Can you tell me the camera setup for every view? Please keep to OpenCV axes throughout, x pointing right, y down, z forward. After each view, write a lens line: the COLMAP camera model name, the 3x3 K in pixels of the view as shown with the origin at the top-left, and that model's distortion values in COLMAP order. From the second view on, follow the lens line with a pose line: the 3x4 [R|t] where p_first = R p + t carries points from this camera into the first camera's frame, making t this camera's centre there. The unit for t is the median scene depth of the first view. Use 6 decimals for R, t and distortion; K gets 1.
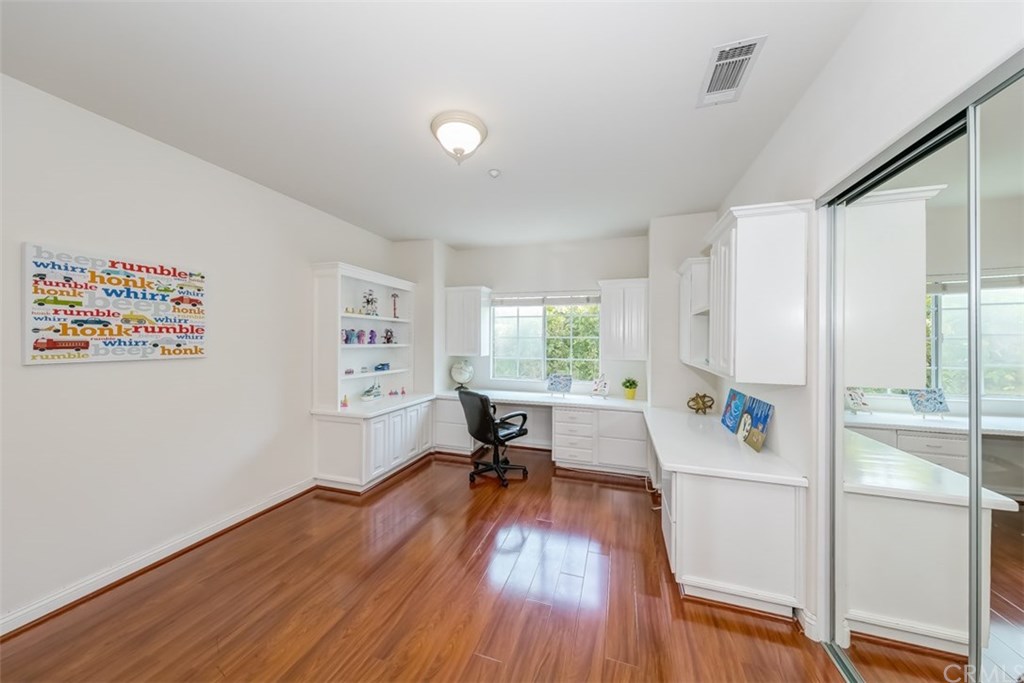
lens RADIAL K [[353.1, 0, 515.7], [0, 353.1, 339.4], [0, 0, 1]] dist [0.000721, -0.000037]
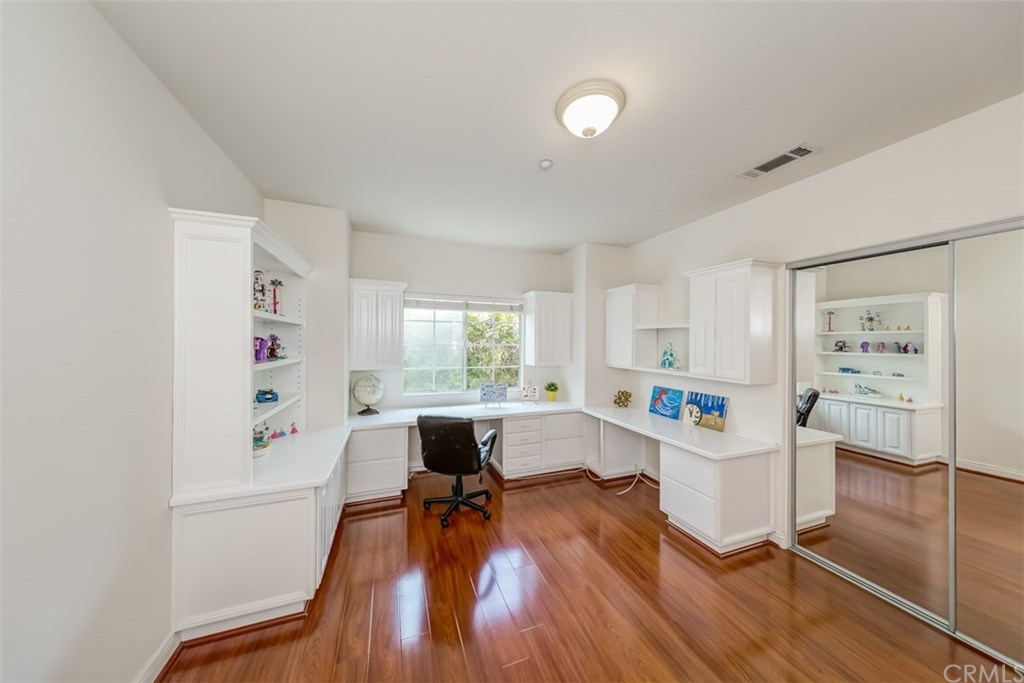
lens RADIAL K [[328.3, 0, 522.3], [0, 328.3, 340.5], [0, 0, 1]] dist [-0.002182, -0.000322]
pose [[0.766818, 0.000769, 0.641864, -0.402298], [-0.005454, 0.999971, 0.005317, -0.024933], [-0.641842, -0.007578, 0.766800, 0.269133]]
